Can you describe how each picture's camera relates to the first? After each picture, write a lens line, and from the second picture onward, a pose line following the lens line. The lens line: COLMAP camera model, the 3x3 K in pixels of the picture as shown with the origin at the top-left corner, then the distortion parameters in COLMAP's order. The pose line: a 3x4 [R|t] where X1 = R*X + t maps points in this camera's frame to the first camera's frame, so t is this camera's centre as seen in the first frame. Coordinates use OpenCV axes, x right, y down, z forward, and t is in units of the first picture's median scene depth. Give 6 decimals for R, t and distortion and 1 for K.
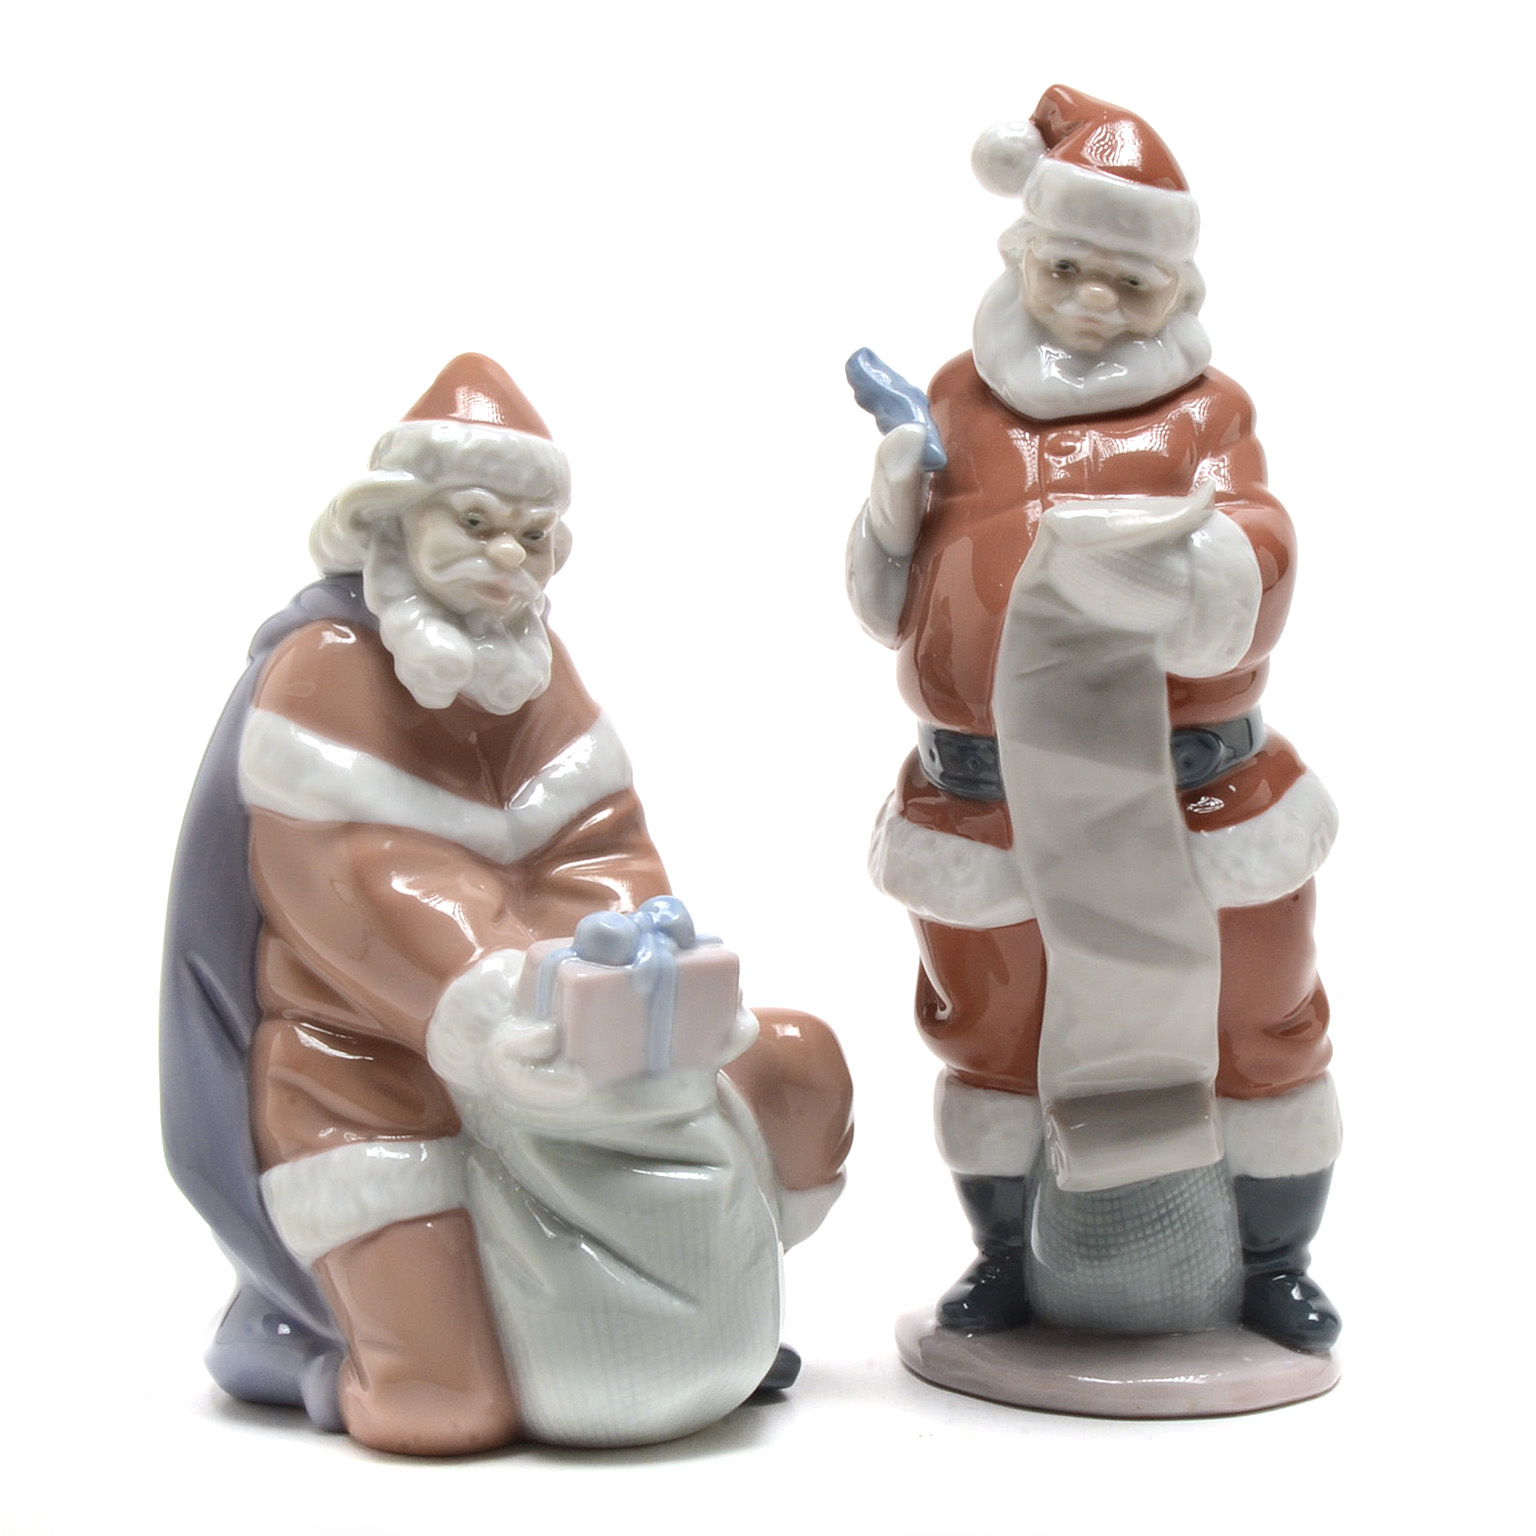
lens RADIAL K [[4980.5, 0, 770.4], [0, 4980.5, 765.3], [0, 0, 1]] dist [-0.104540, 0.000000]
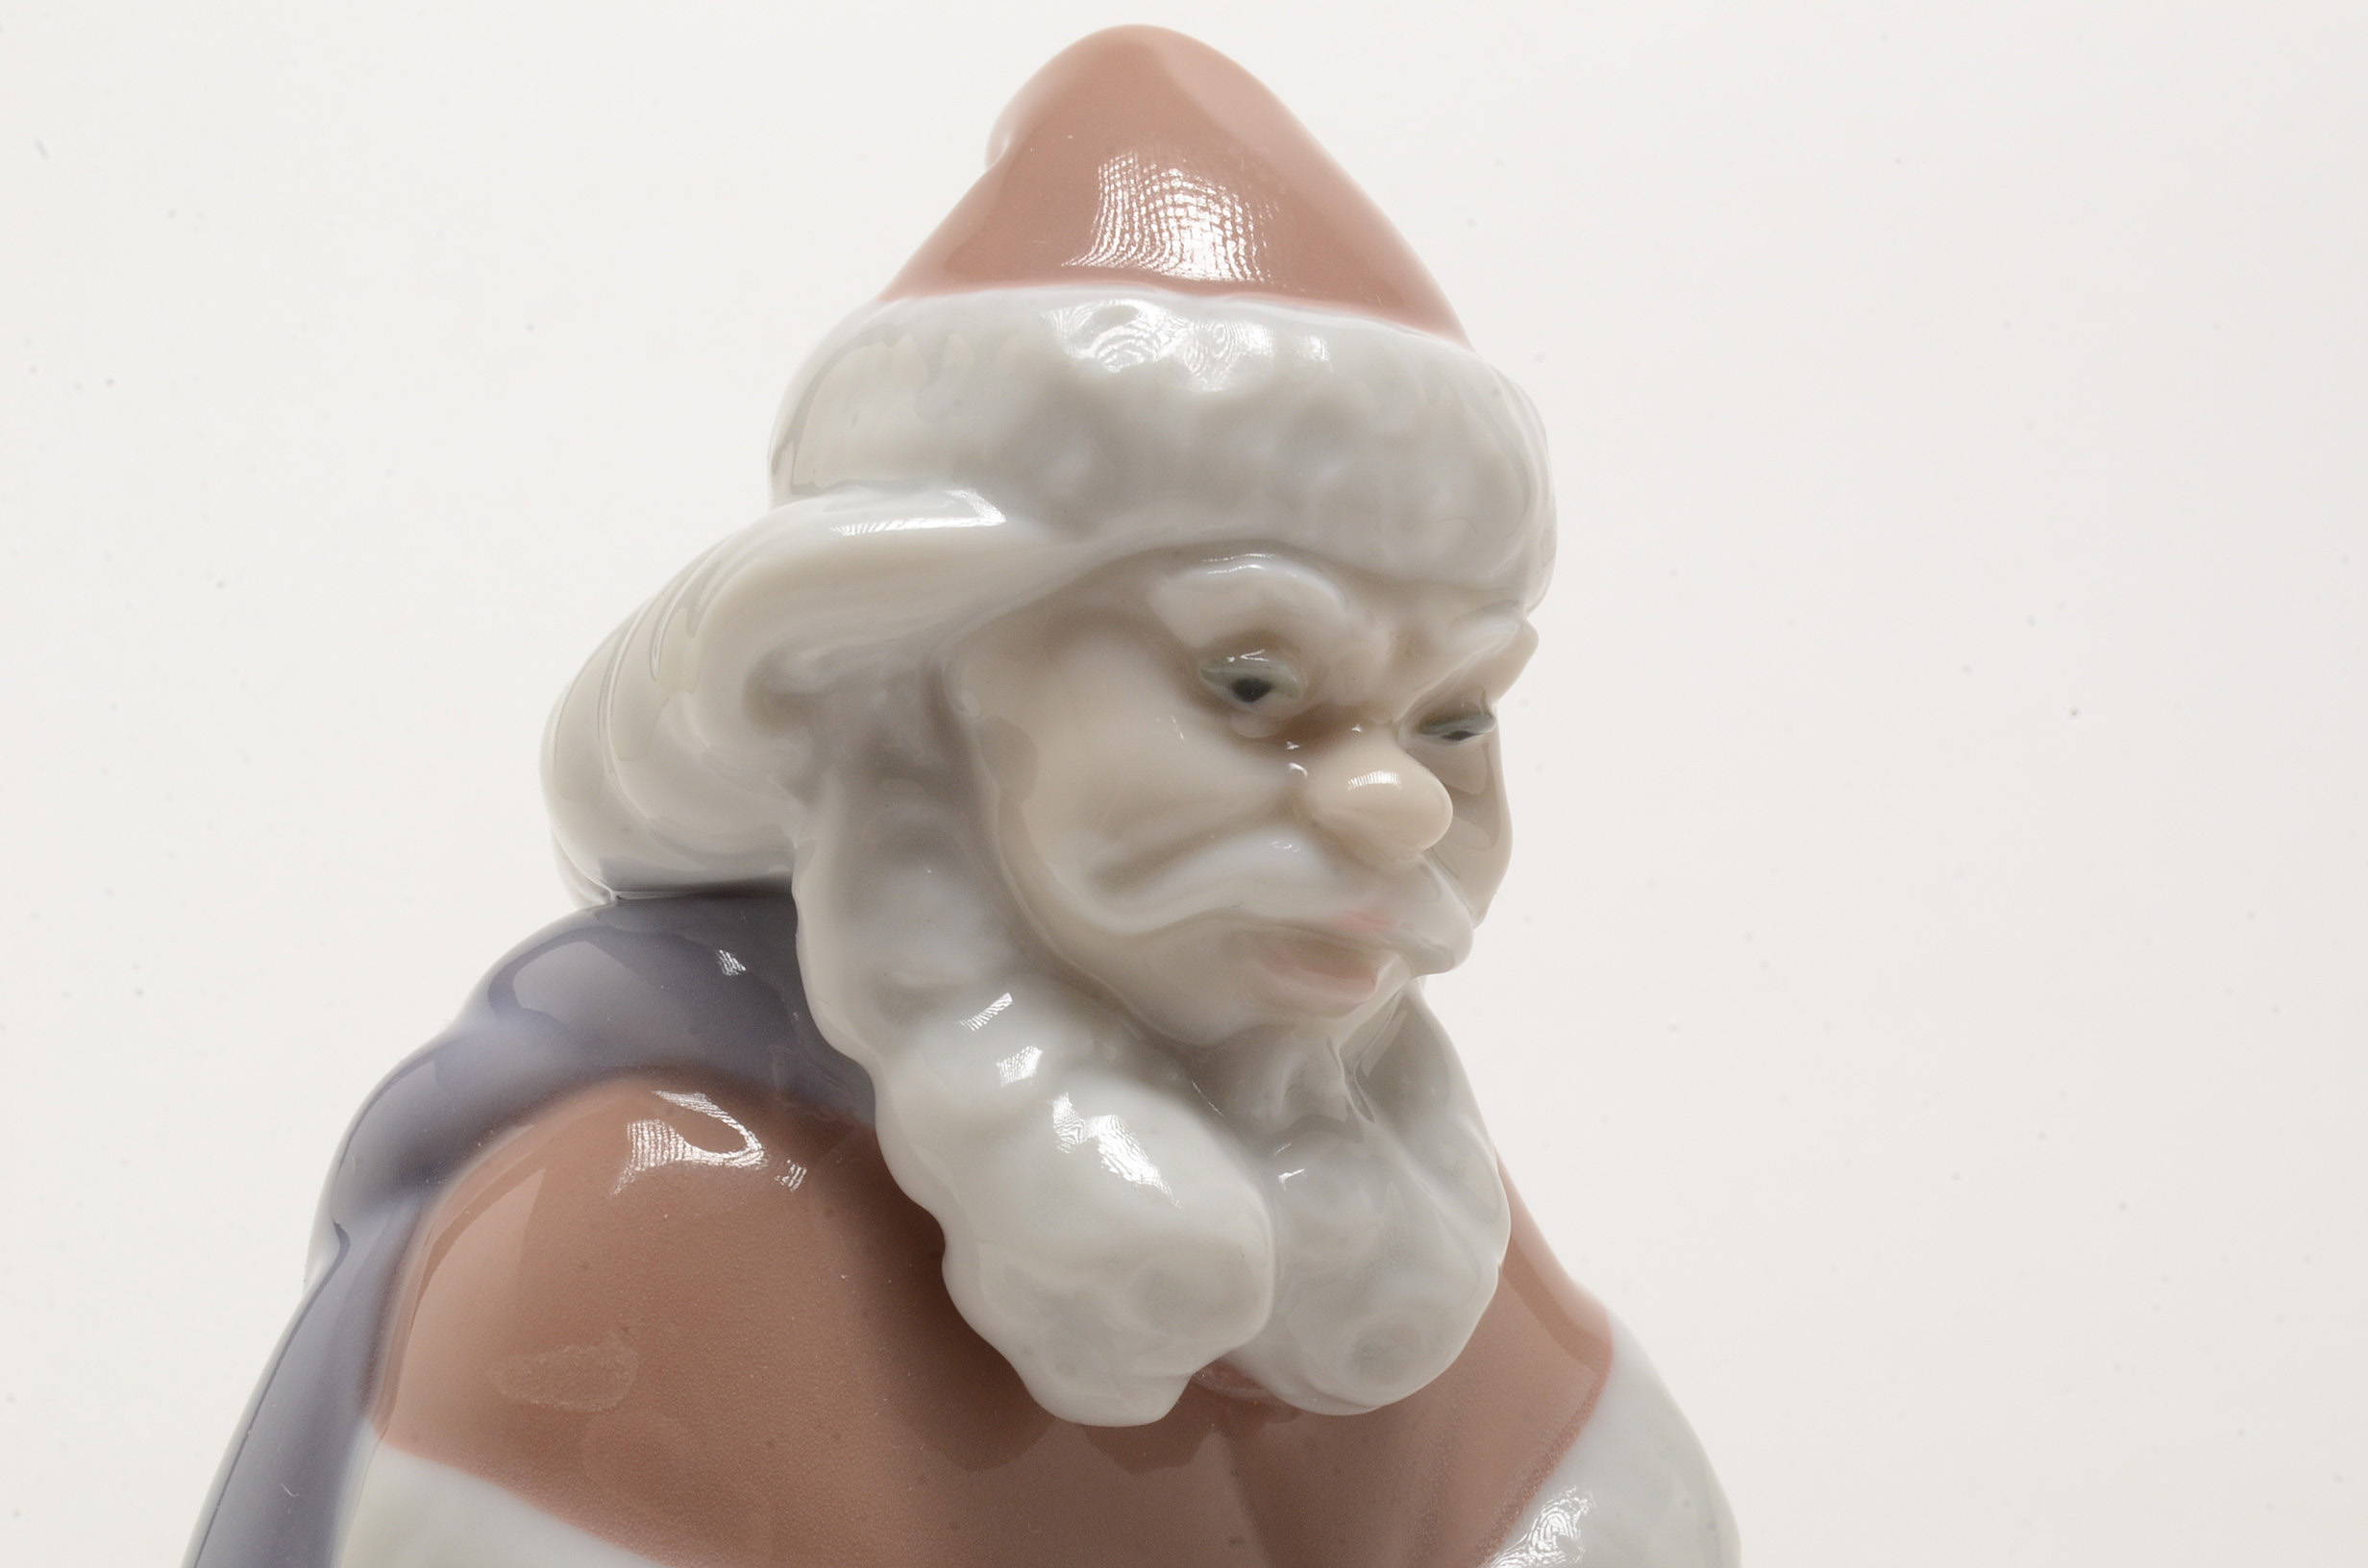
lens RADIAL K [[5589.1, 0, 1180.8], [0, 5589.1, 796.7], [0, 0, 1]] dist [-0.102779, 0.000000]
pose [[0.990489, -0.032675, 0.133657, -0.100924], [0.030769, 0.999394, 0.016306, -0.048026], [-0.134109, -0.012038, 0.990893, 0.719957]]
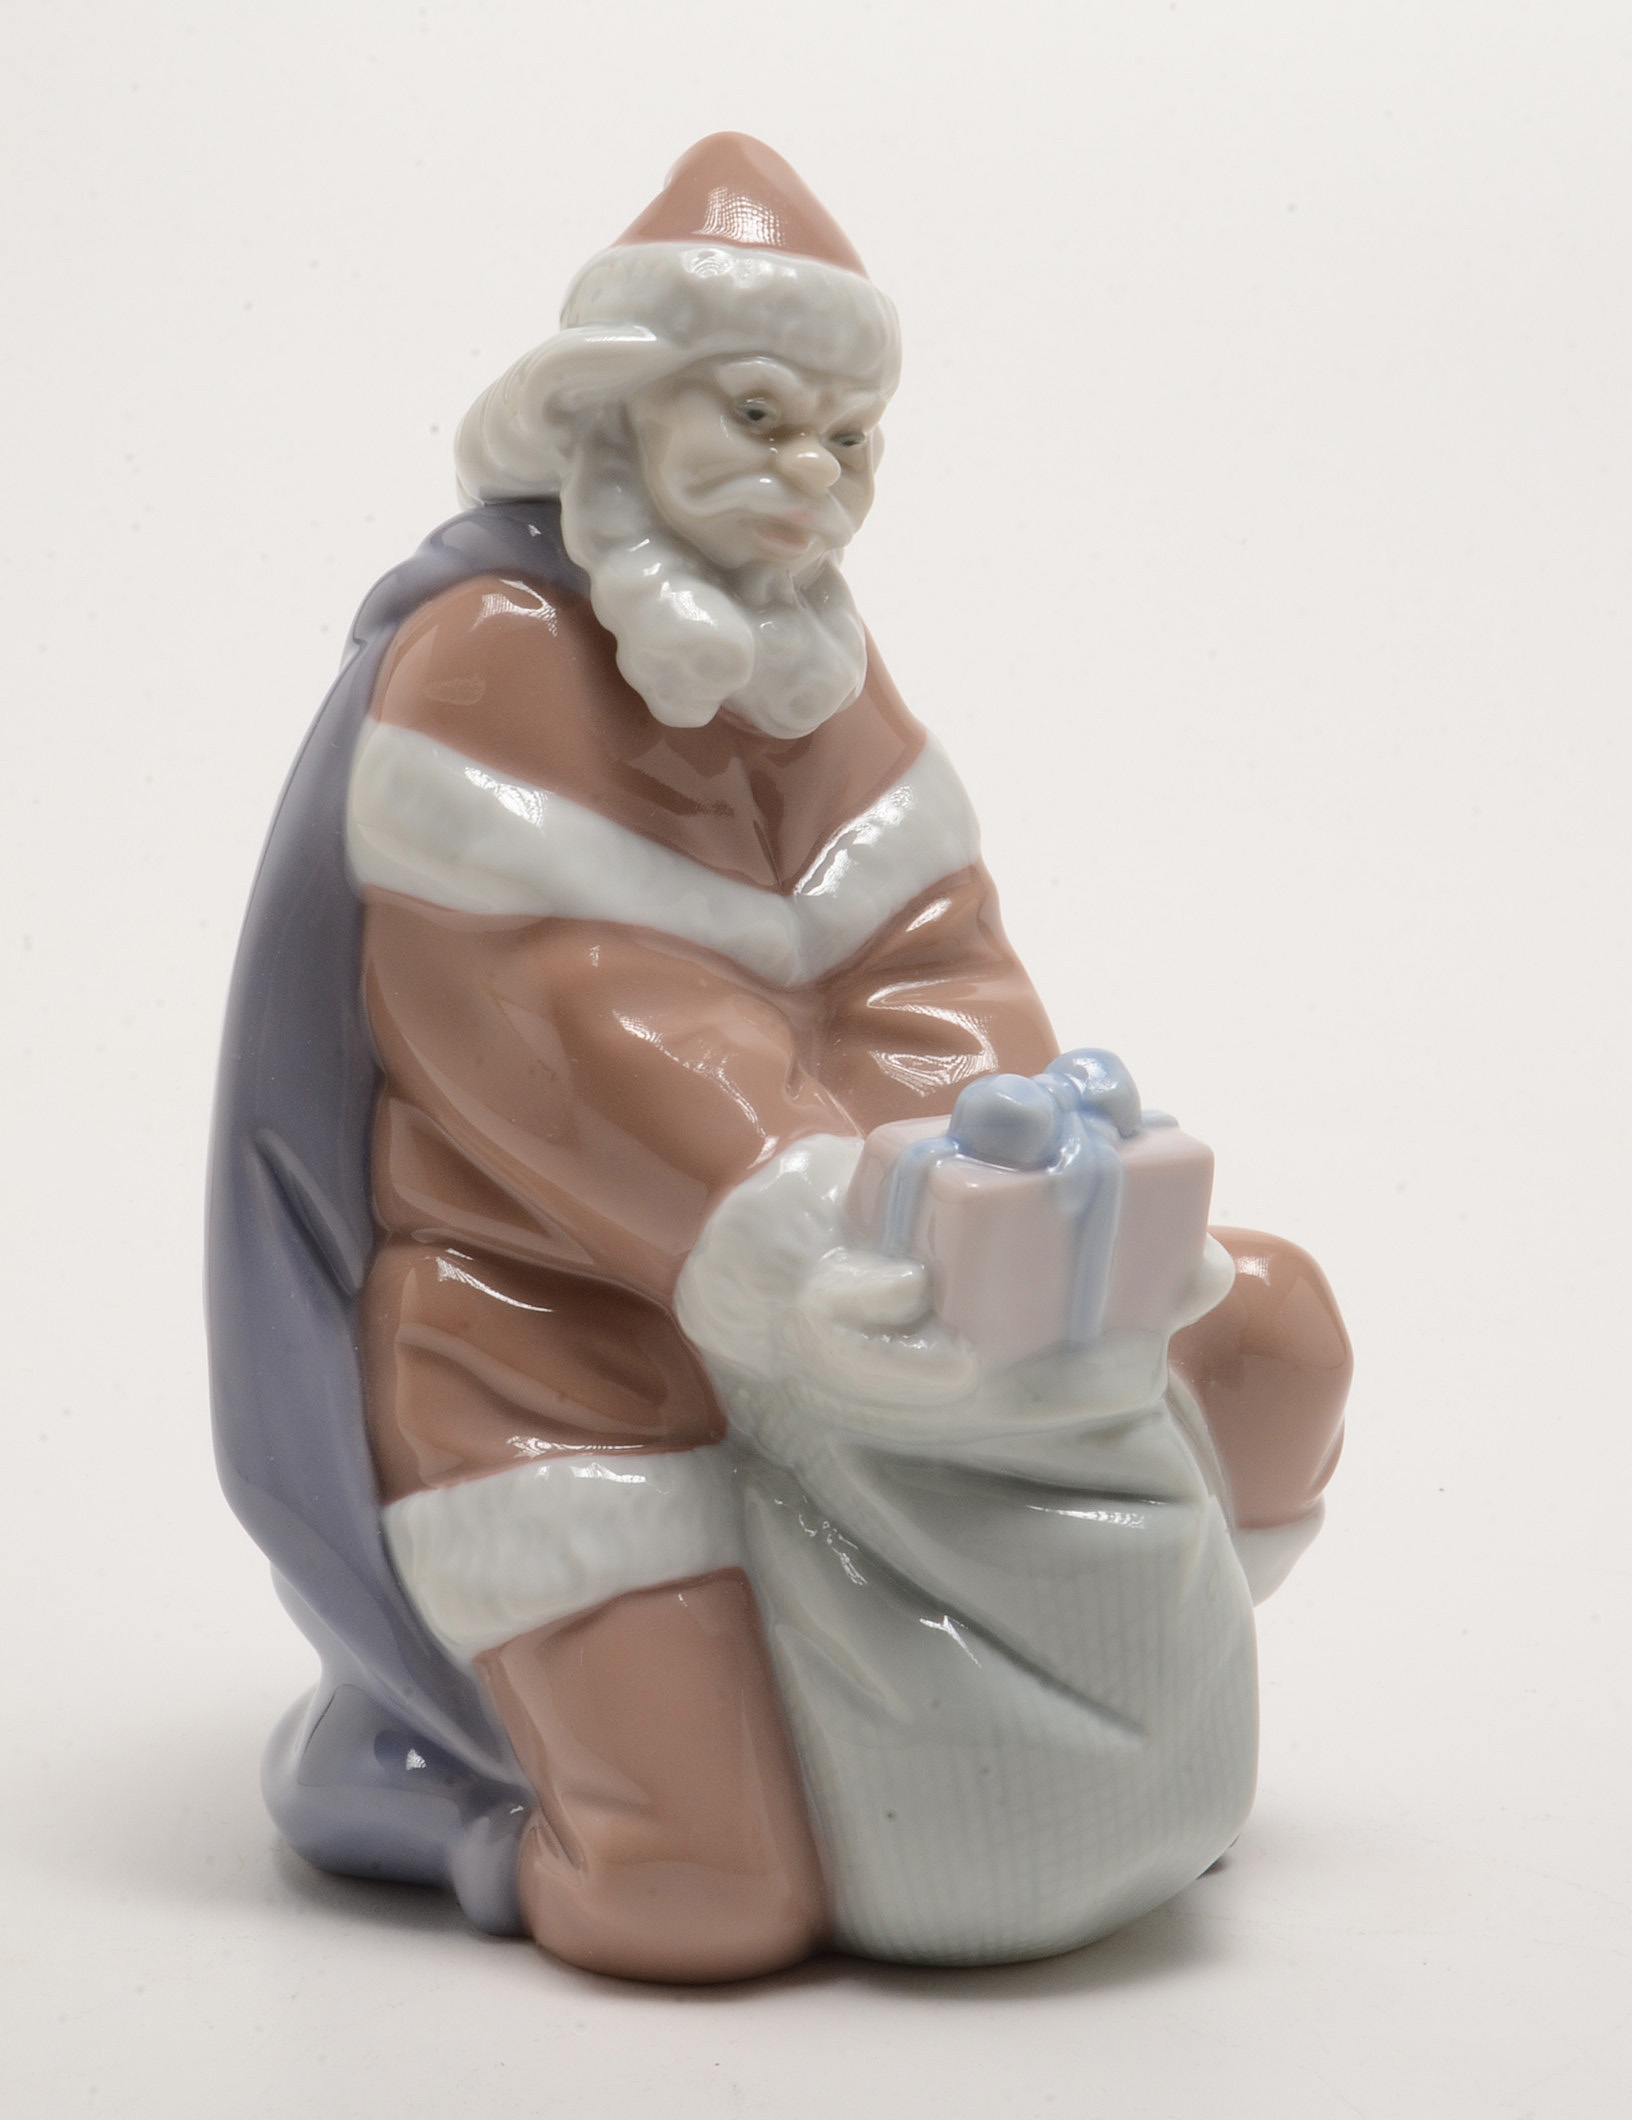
lens RADIAL K [[5570.5, 0, 815.6], [0, 5570.5, 1056.4], [0, 0, 1]] dist [-0.031704, 0.000000]
pose [[0.995783, 0.009127, 0.091290, -0.112471], [-0.013566, 0.998749, 0.048120, -0.004384], [-0.090737, -0.049156, 0.994661, 0.333356]]
